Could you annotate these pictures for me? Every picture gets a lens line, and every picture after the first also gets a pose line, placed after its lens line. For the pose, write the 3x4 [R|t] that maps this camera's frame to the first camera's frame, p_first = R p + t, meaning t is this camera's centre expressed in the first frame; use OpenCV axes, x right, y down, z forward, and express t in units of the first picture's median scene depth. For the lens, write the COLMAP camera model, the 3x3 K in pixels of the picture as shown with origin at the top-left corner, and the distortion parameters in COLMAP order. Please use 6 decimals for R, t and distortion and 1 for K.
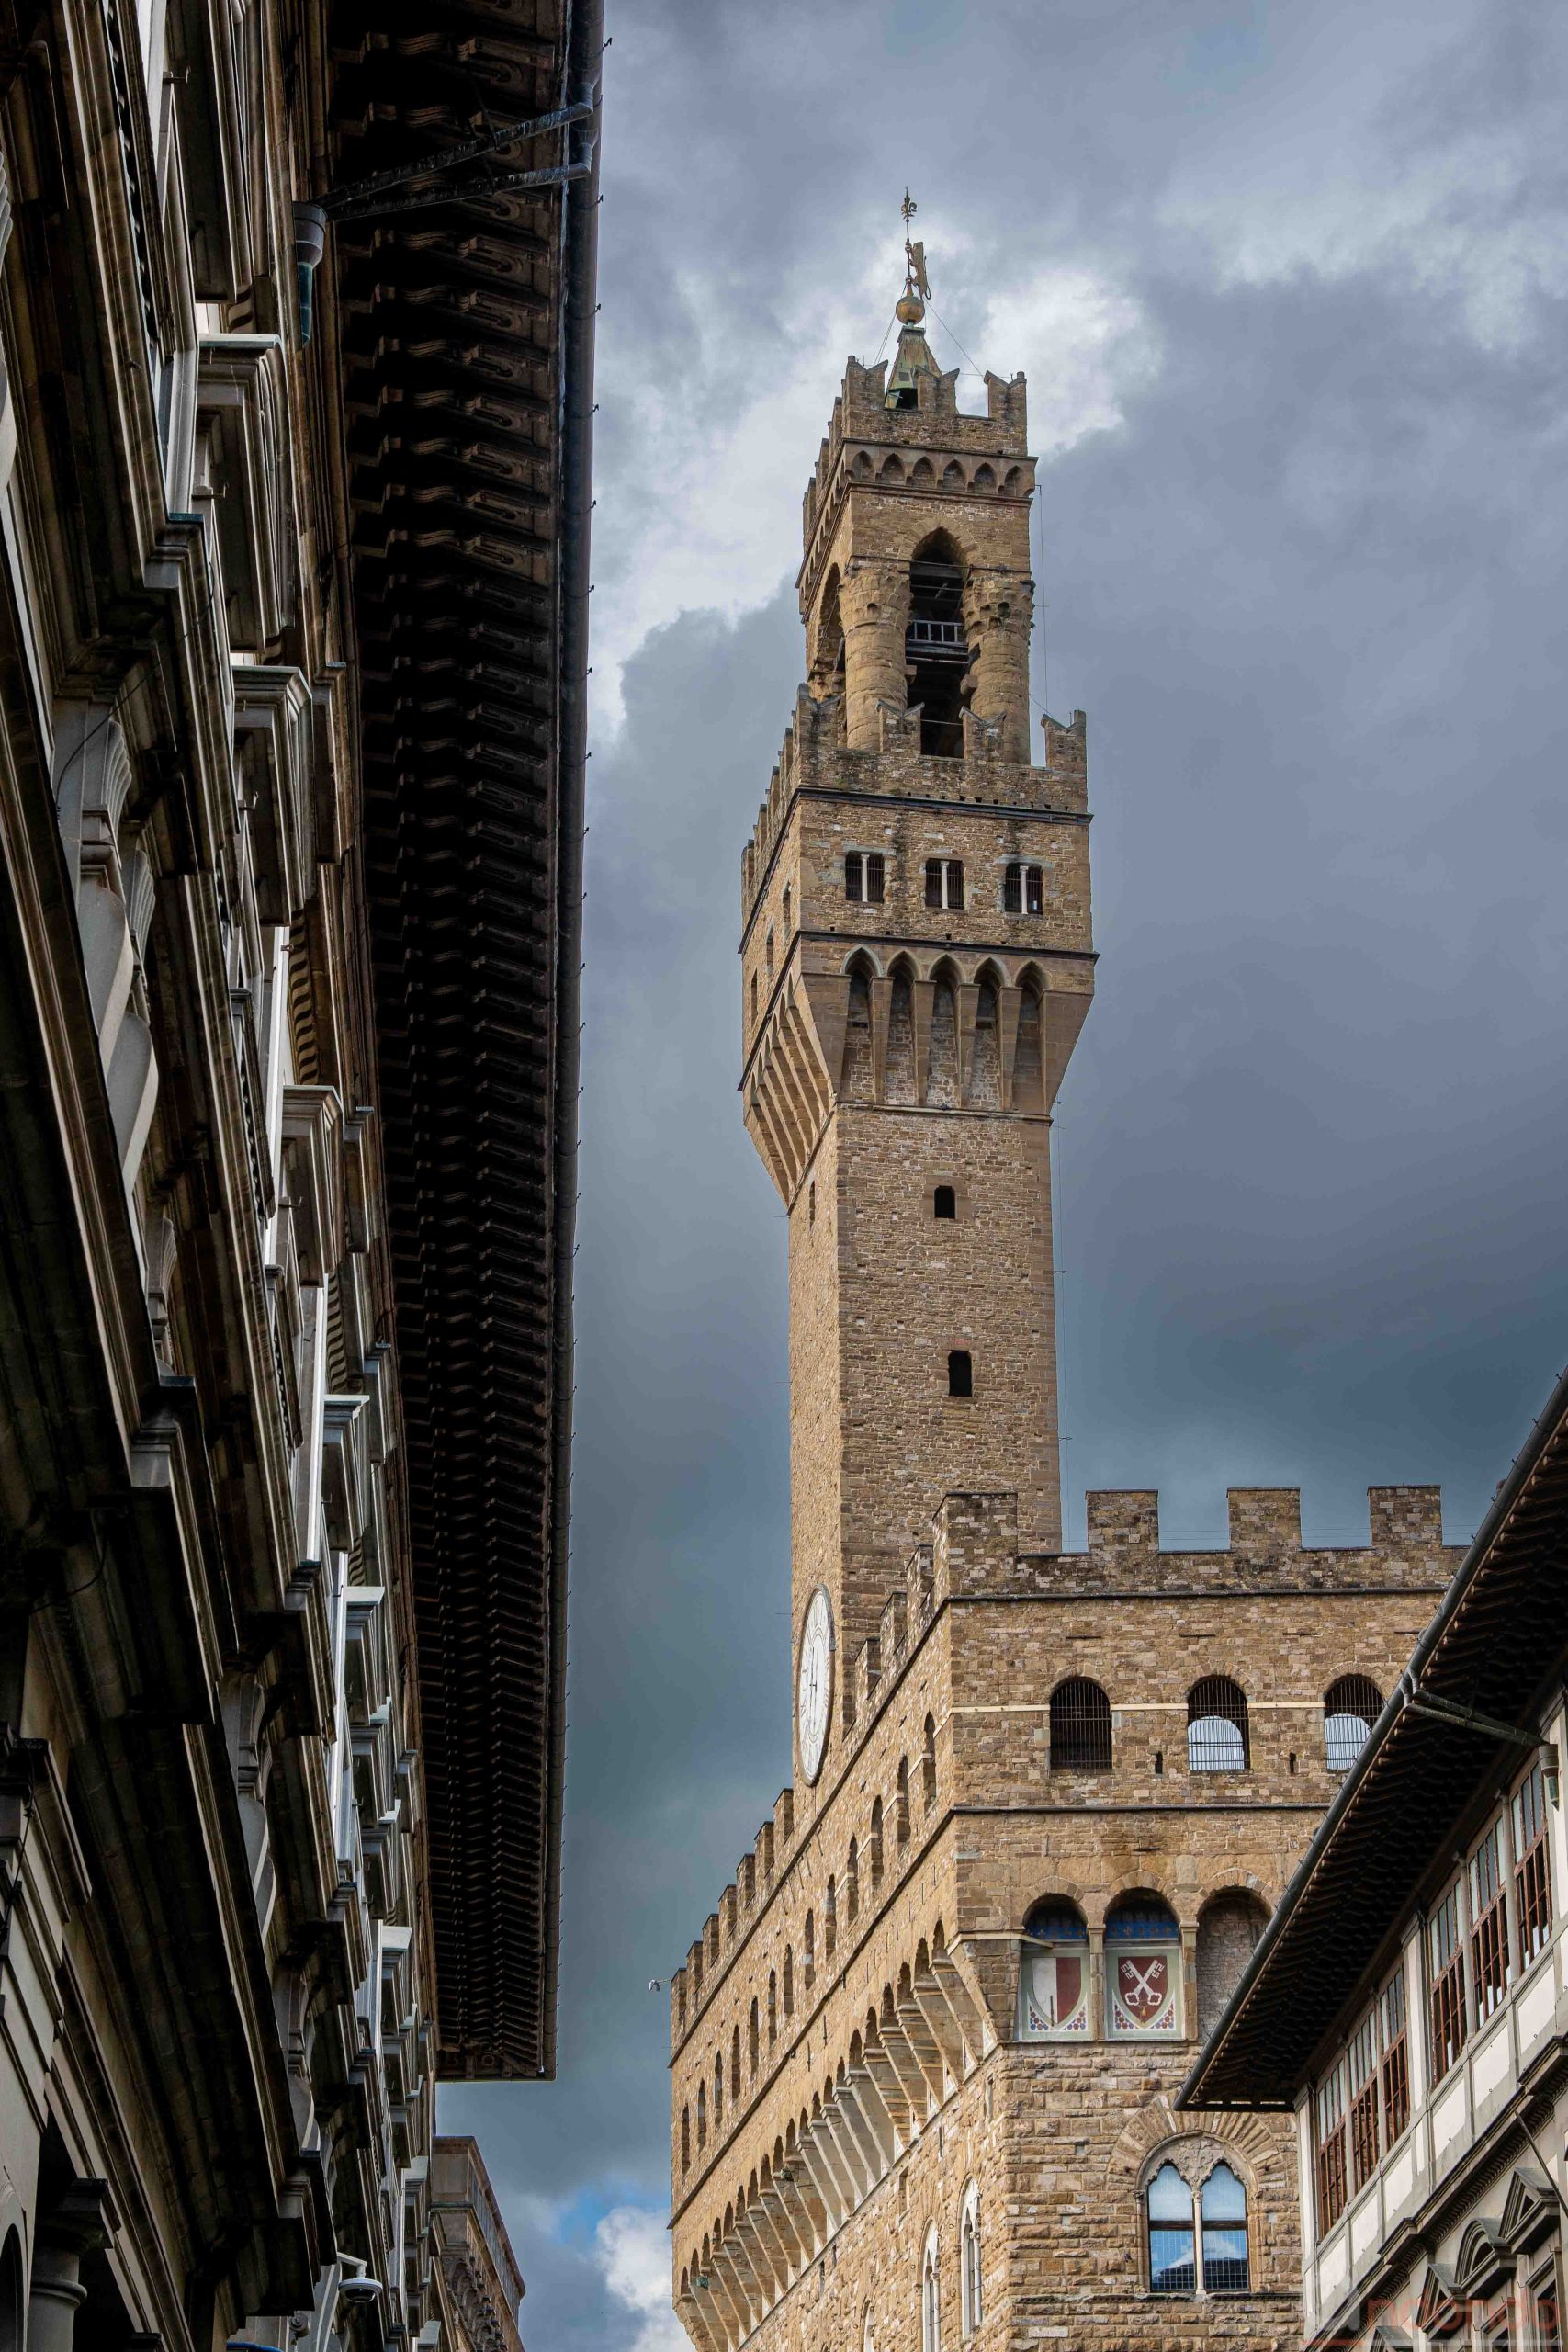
lens RADIAL K [[4945.8, 0, 784.0], [0, 4945.8, 1176.0], [0, 0, 1]] dist [0.036020, -2.879978]
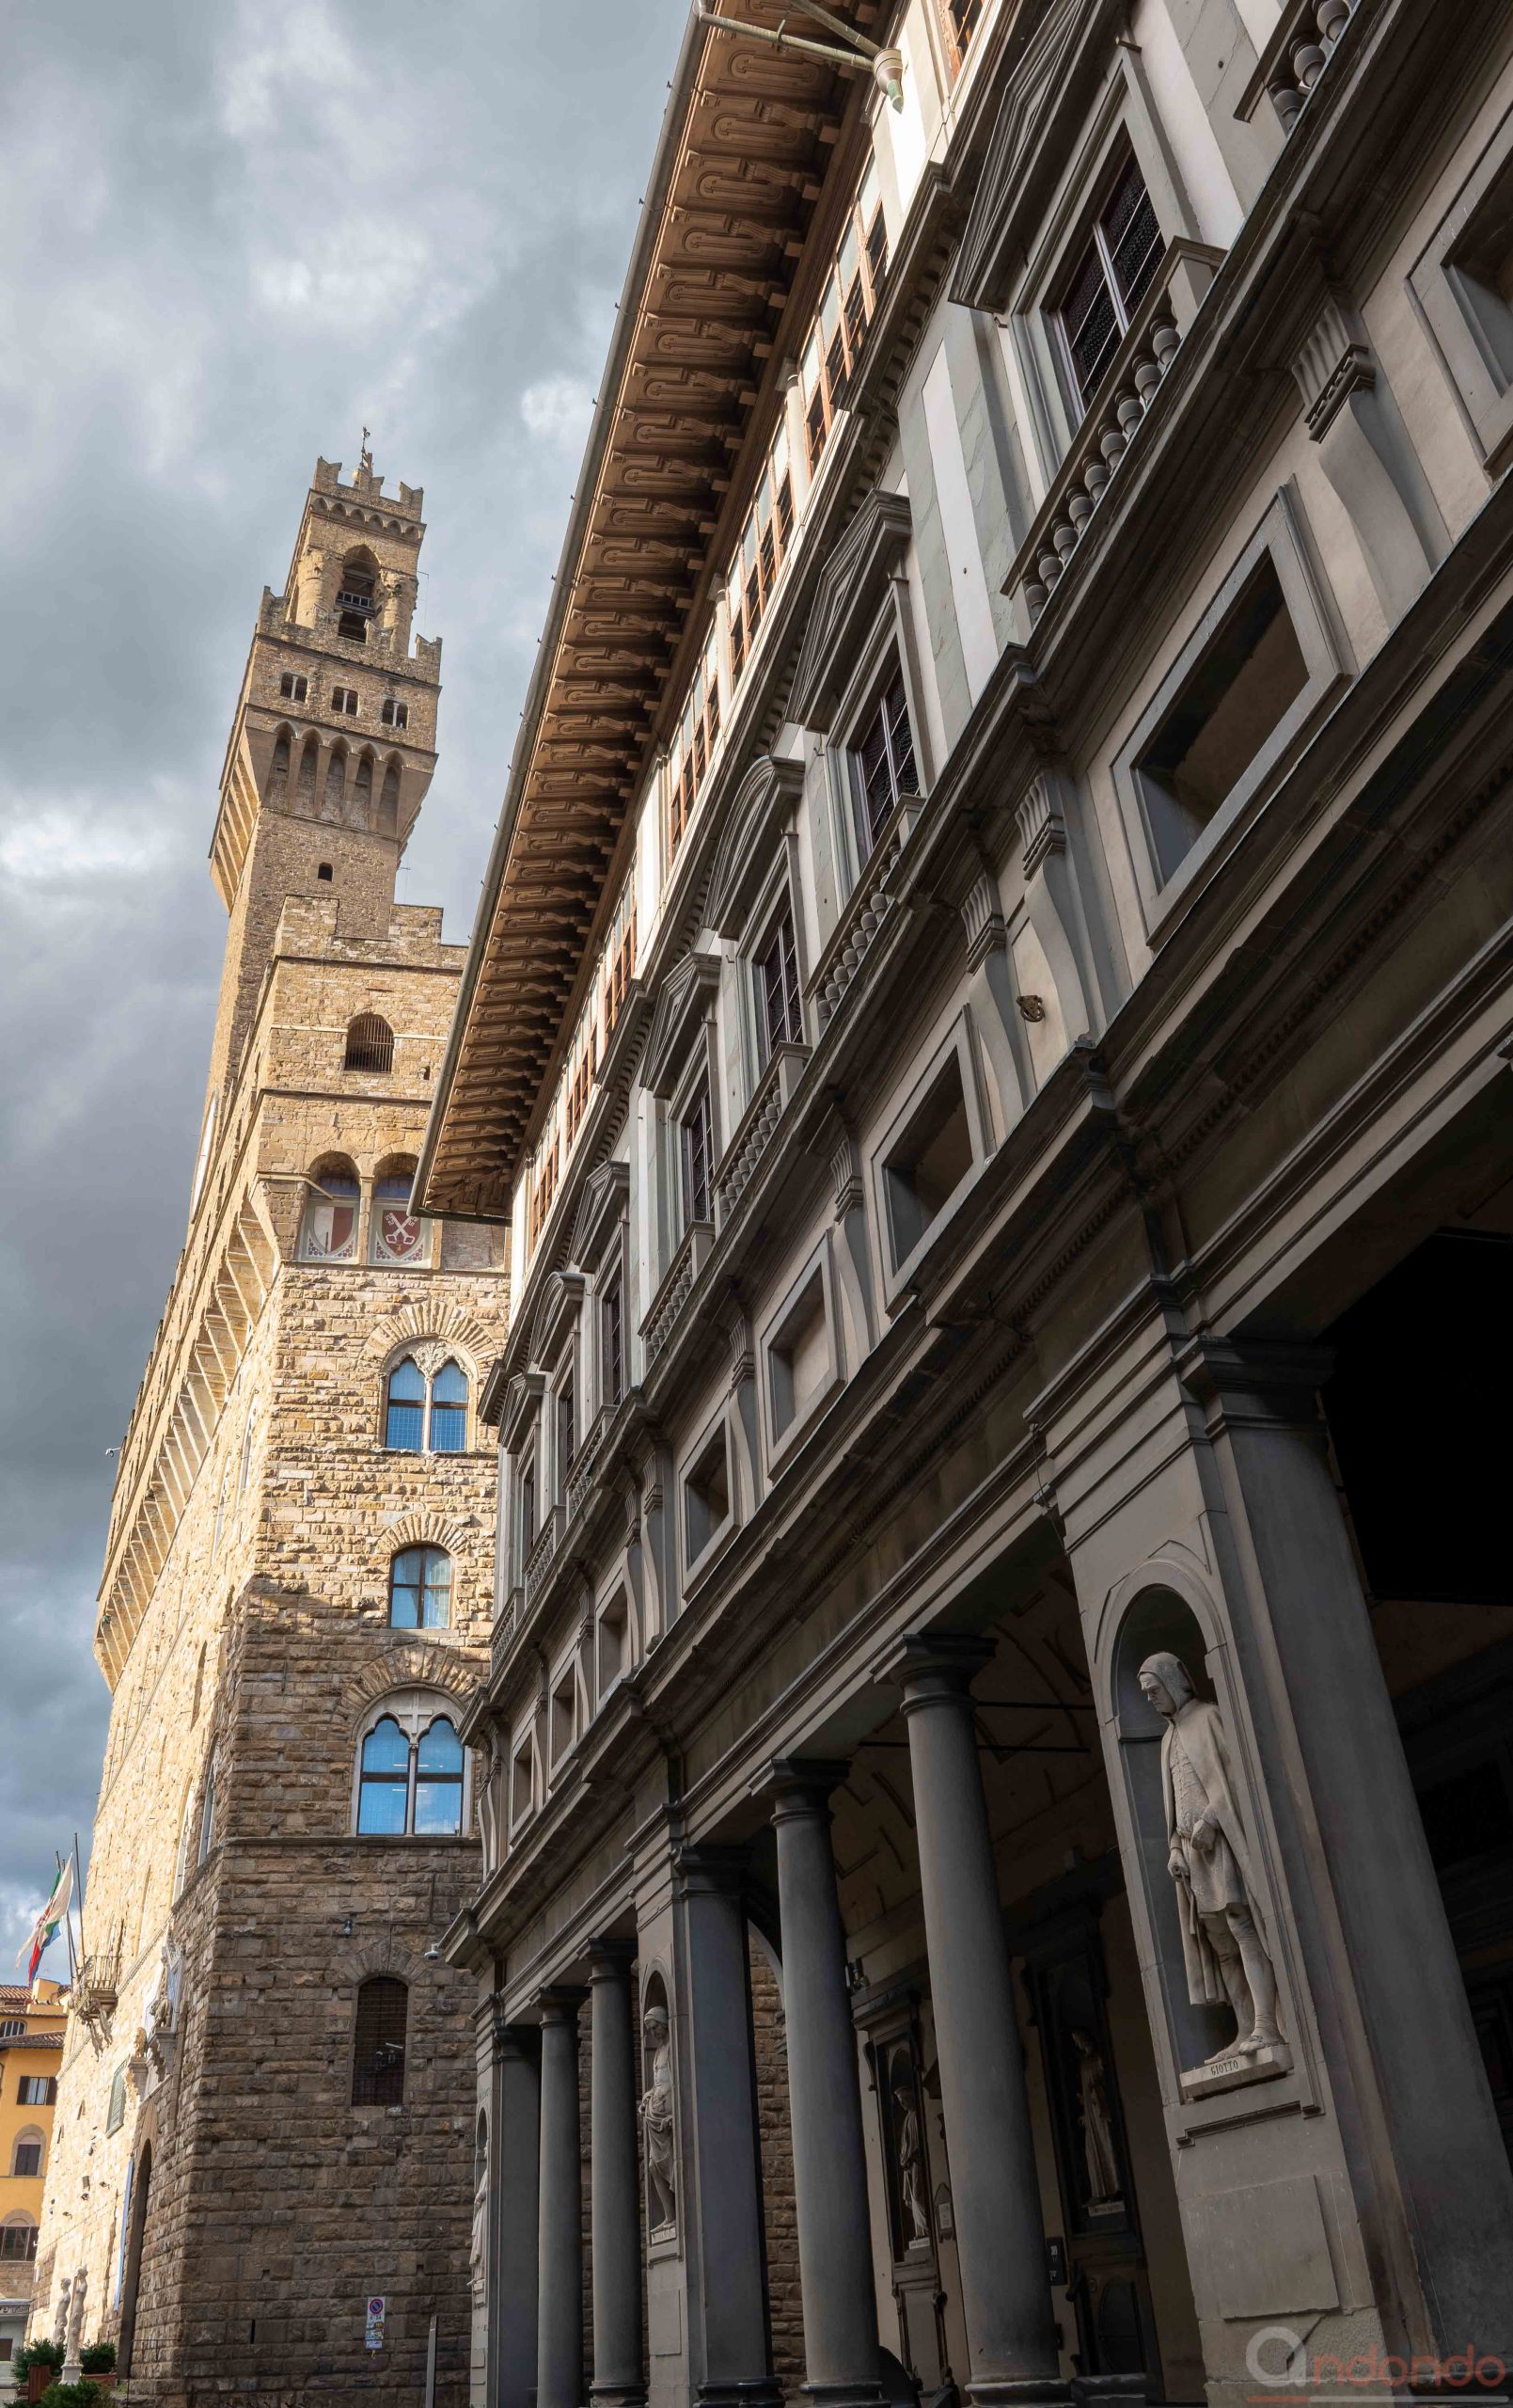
lens RADIAL K [[1784.3, 0, 756.5], [0, 1784.3, 1204.0], [0, 0, 1]] dist [0.008137, 0.002803]
pose [[0.972462, 0.085796, 0.216697, 0.060426], [-0.050447, 0.985222, -0.163684, 0.226030], [-0.227538, 0.148245, 0.962419, 0.516228]]
